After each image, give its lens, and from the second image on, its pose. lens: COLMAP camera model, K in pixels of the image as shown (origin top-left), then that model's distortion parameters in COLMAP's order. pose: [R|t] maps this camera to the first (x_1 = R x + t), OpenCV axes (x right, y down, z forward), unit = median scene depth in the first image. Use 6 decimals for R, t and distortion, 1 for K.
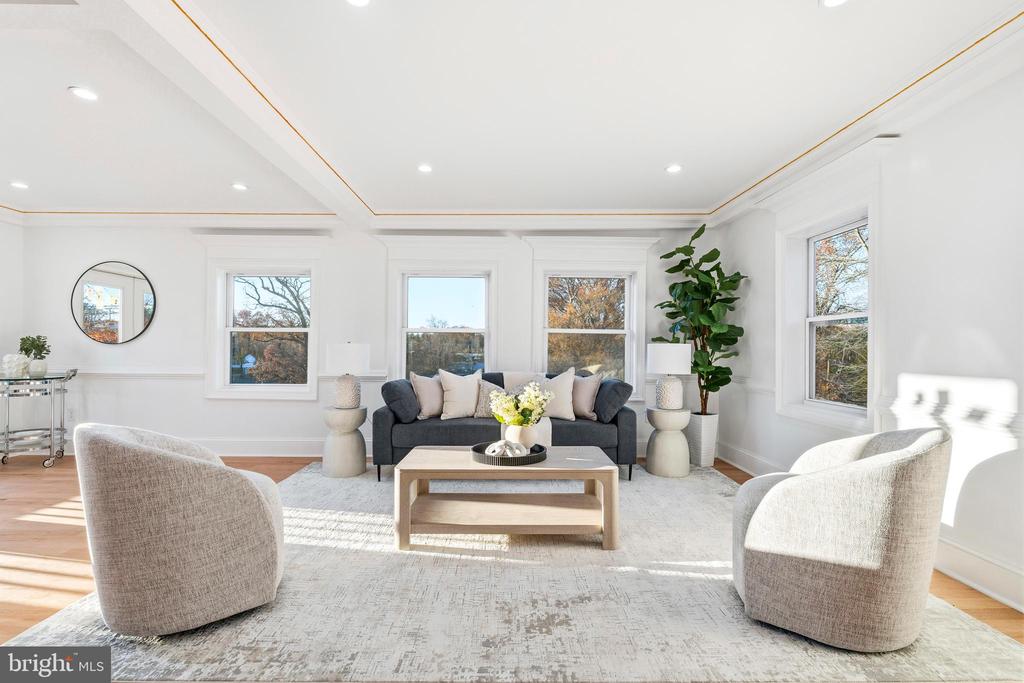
lens RADIAL K [[466.0, 0, 511.6], [0, 466.0, 345.4], [0, 0, 1]] dist [0.000387, -0.000065]
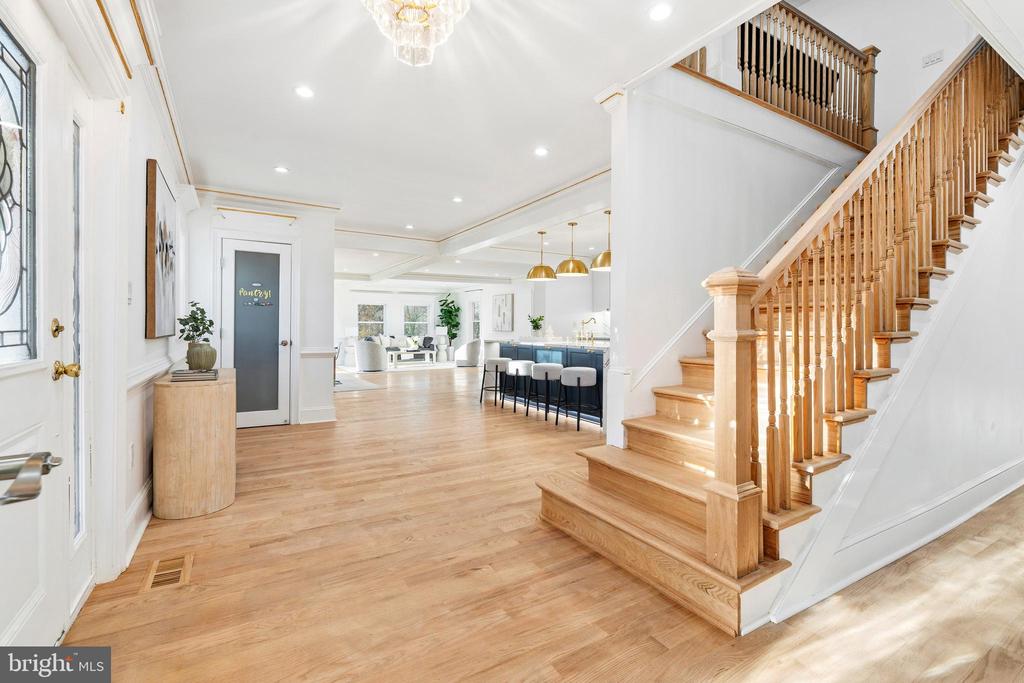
lens RADIAL K [[452.5, 0, 512.9], [0, 452.5, 335.2], [0, 0, 1]] dist [0.001088, 0.000328]
pose [[0.858073, -0.009086, 0.513447, -0.961644], [-0.000298, 0.999834, 0.018192, -0.002497], [-0.513527, -0.015763, 0.857928, -2.234804]]
